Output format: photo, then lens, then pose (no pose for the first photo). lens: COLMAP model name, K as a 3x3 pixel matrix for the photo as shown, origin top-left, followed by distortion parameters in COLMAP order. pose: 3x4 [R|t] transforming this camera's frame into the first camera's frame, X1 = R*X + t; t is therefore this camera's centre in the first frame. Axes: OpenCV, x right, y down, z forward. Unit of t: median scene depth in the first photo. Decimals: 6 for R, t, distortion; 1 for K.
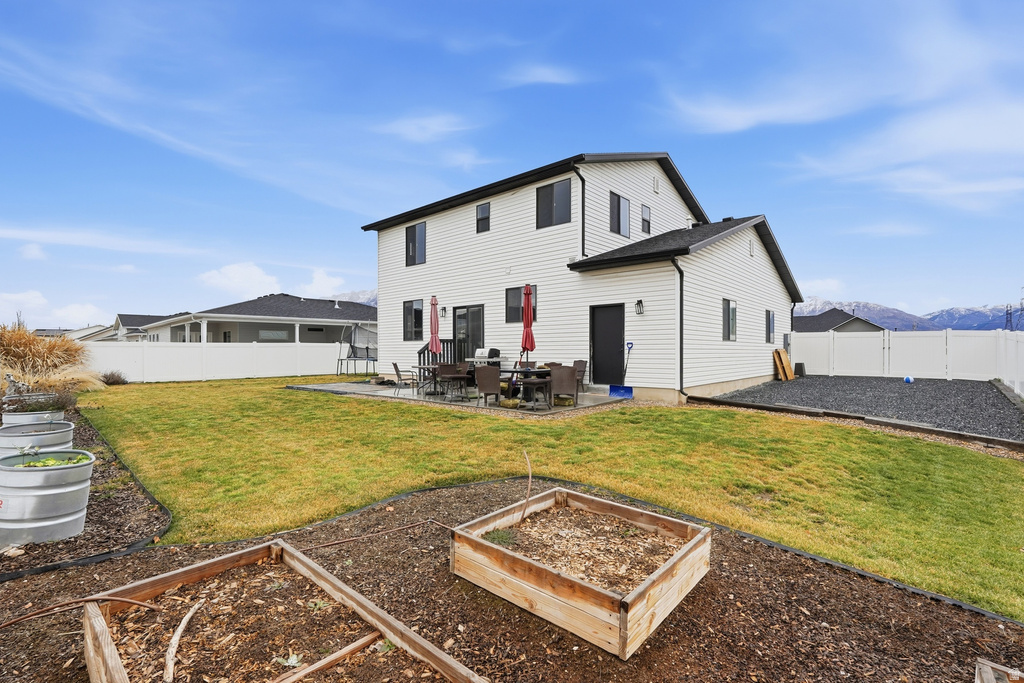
lens RADIAL K [[450.1, 0, 506.8], [0, 450.1, 343.6], [0, 0, 1]] dist [-0.010675, 0.000209]
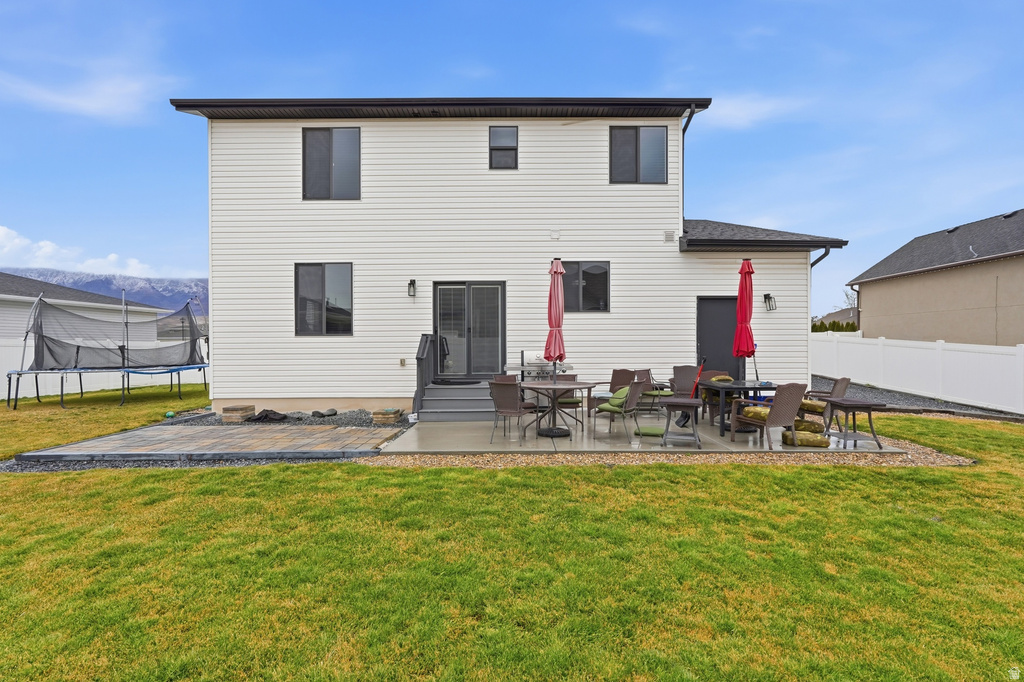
lens RADIAL K [[450.1, 0, 511.6], [0, 450.1, 361.2], [0, 0, 1]] dist [-0.010675, 0.000209]
pose [[0.754473, -0.002203, 0.656327, -0.468819], [-0.011750, 0.999789, 0.016863, 0.016760], [-0.656226, -0.020434, 0.754288, 0.498143]]
